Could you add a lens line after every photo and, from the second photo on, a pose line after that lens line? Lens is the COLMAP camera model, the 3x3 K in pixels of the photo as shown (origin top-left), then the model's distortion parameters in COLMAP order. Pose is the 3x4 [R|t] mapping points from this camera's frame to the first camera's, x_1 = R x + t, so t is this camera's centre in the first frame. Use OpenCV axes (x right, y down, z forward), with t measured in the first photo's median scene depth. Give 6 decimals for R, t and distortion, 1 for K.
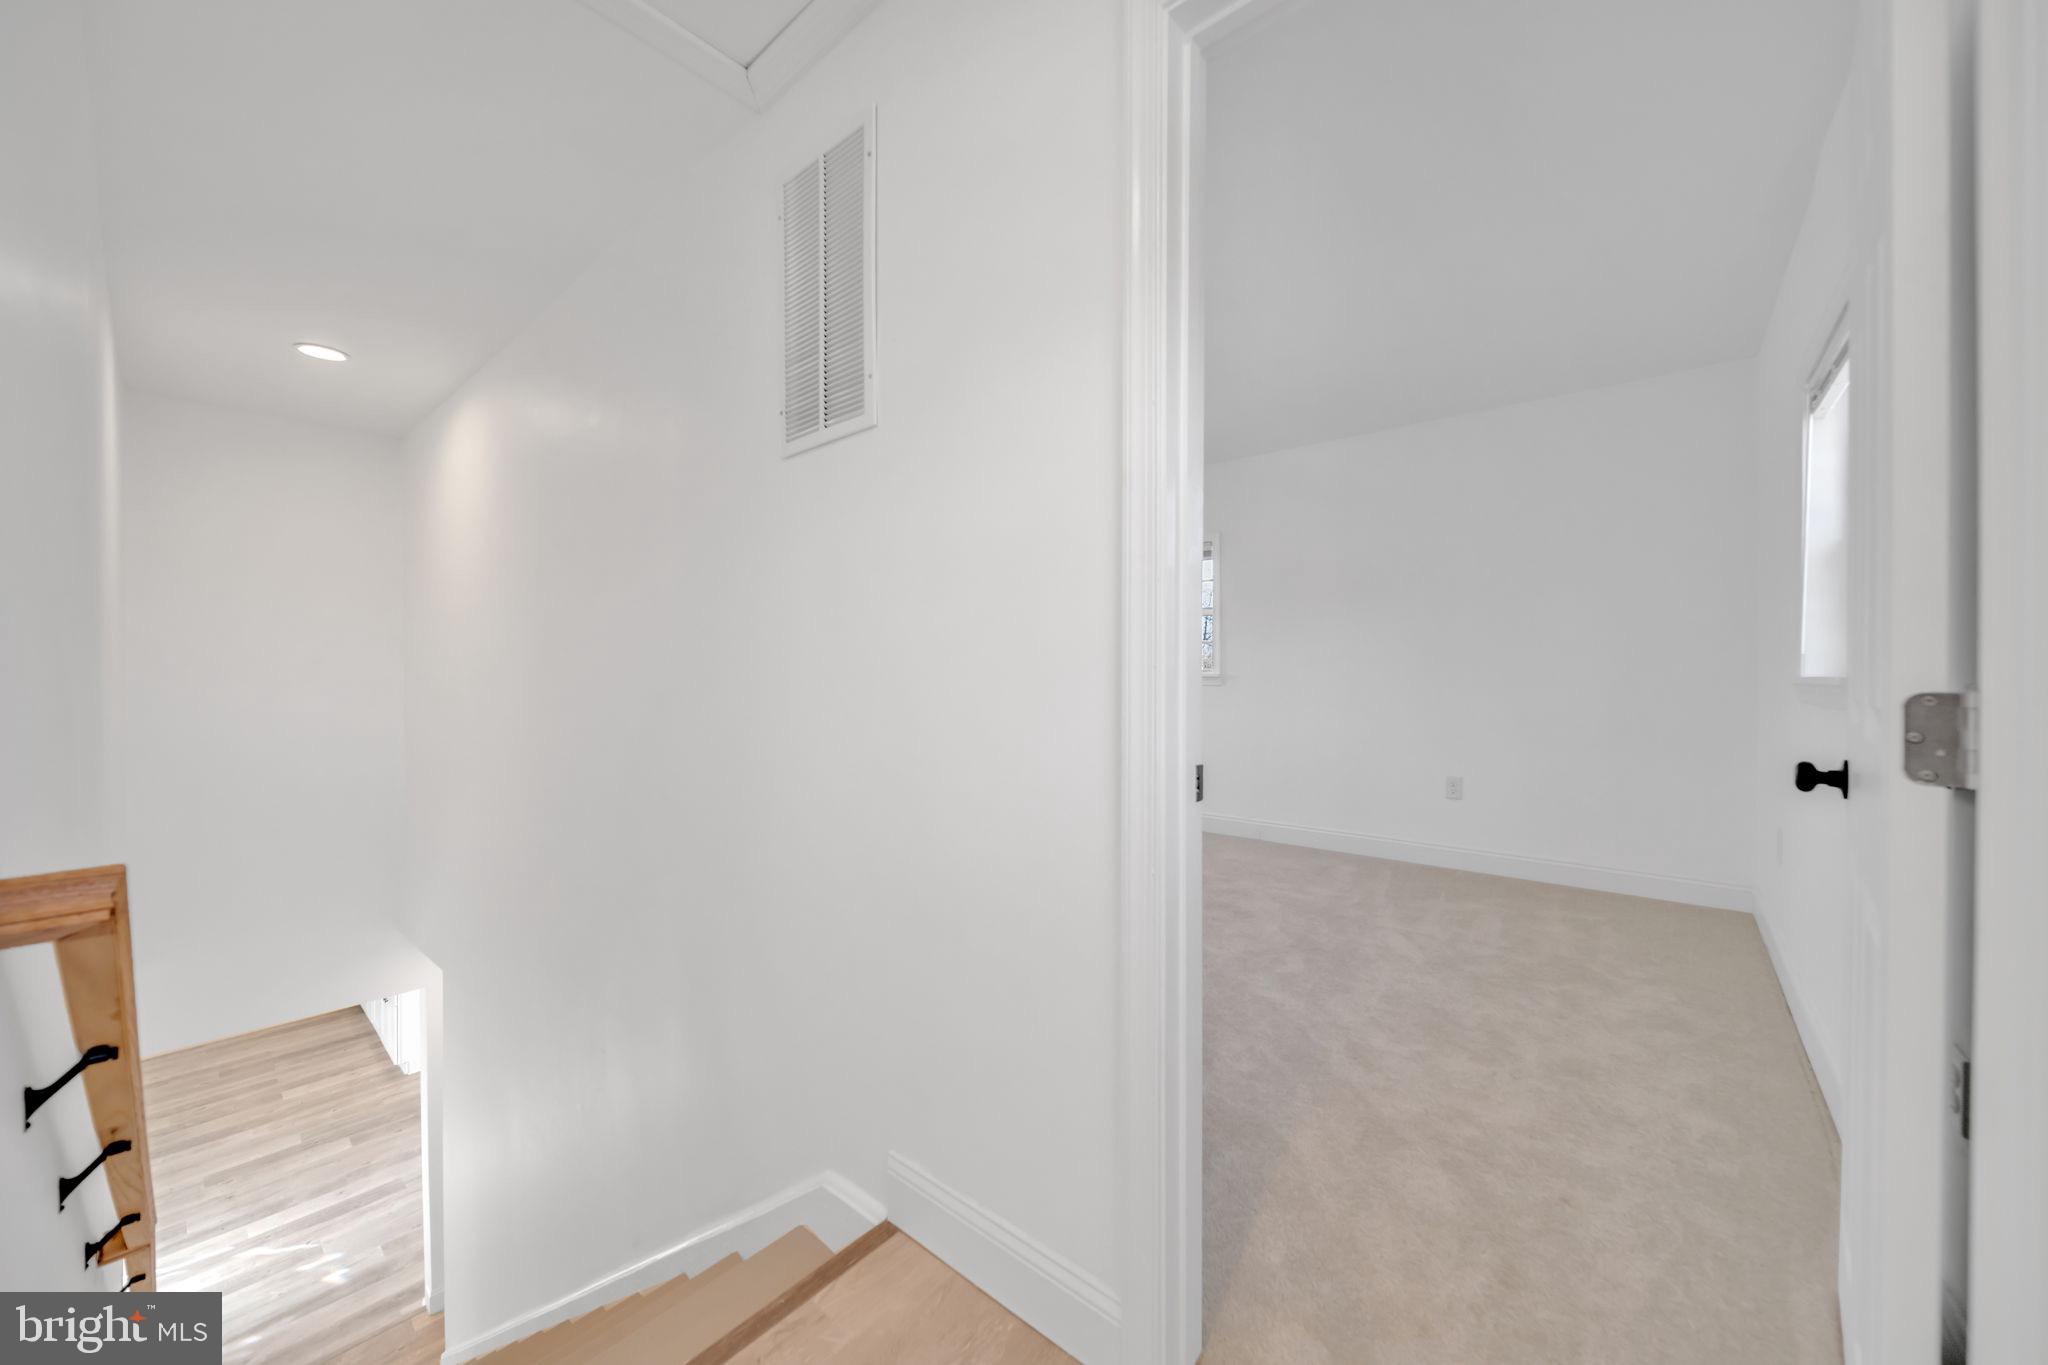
lens RADIAL K [[742.8, 0, 1021.1], [0, 742.8, 678.3], [0, 0, 1]] dist [-0.002860, -0.000534]
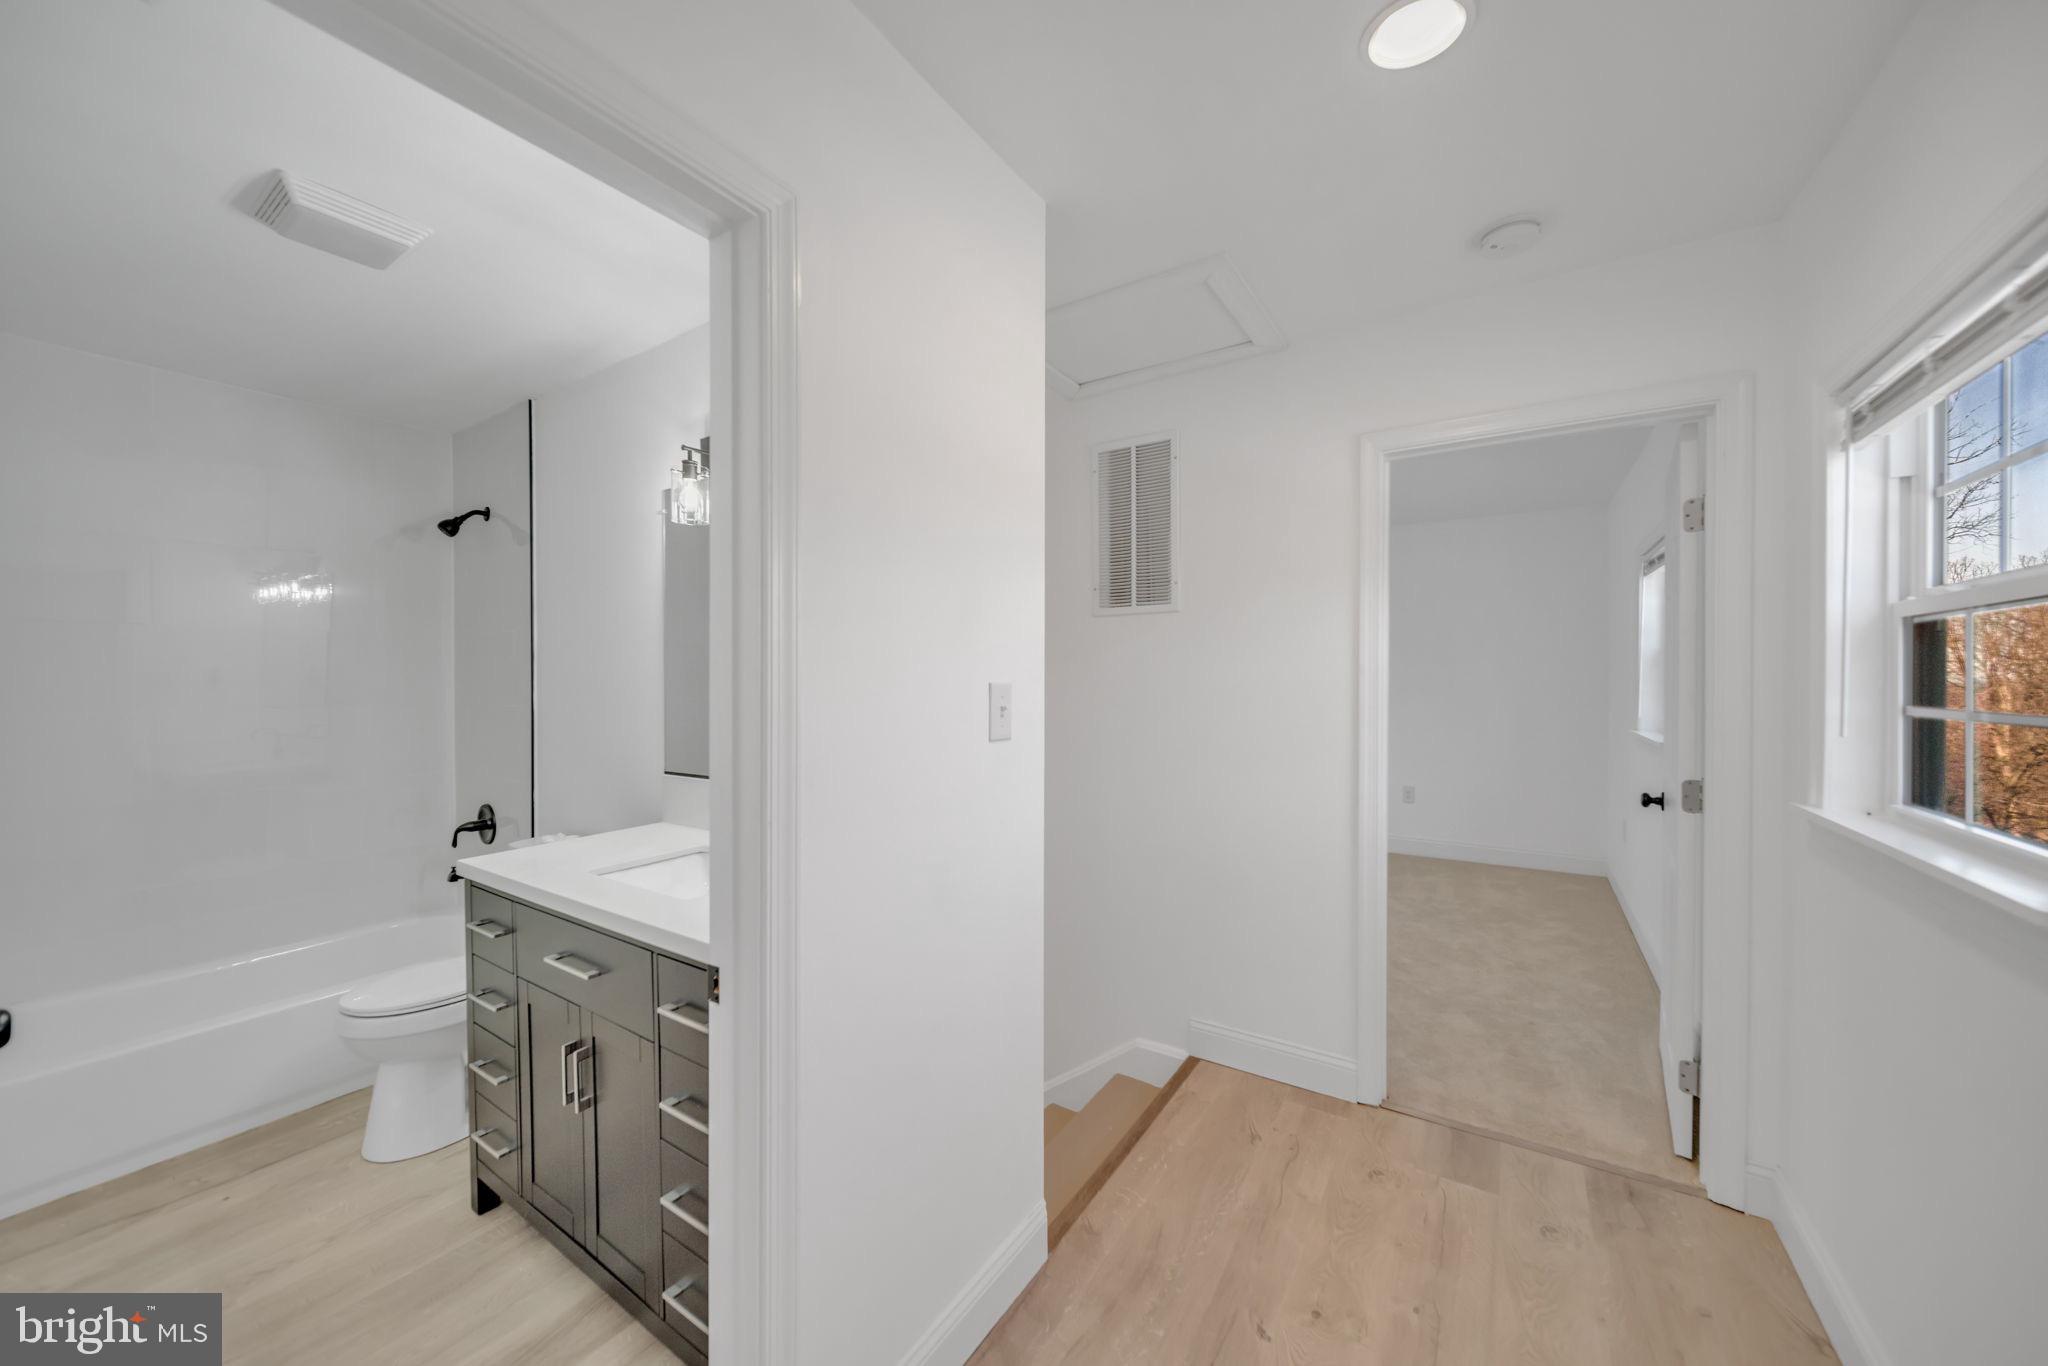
lens RADIAL K [[742.8, 0, 1018.1], [0, 742.8, 682.6], [0, 0, 1]] dist [-0.002860, -0.000534]
pose [[0.992046, -0.003349, 0.125834, -0.709178], [0.002720, 0.999983, 0.005165, -0.159134], [-0.125849, -0.004781, 0.992038, -0.628313]]
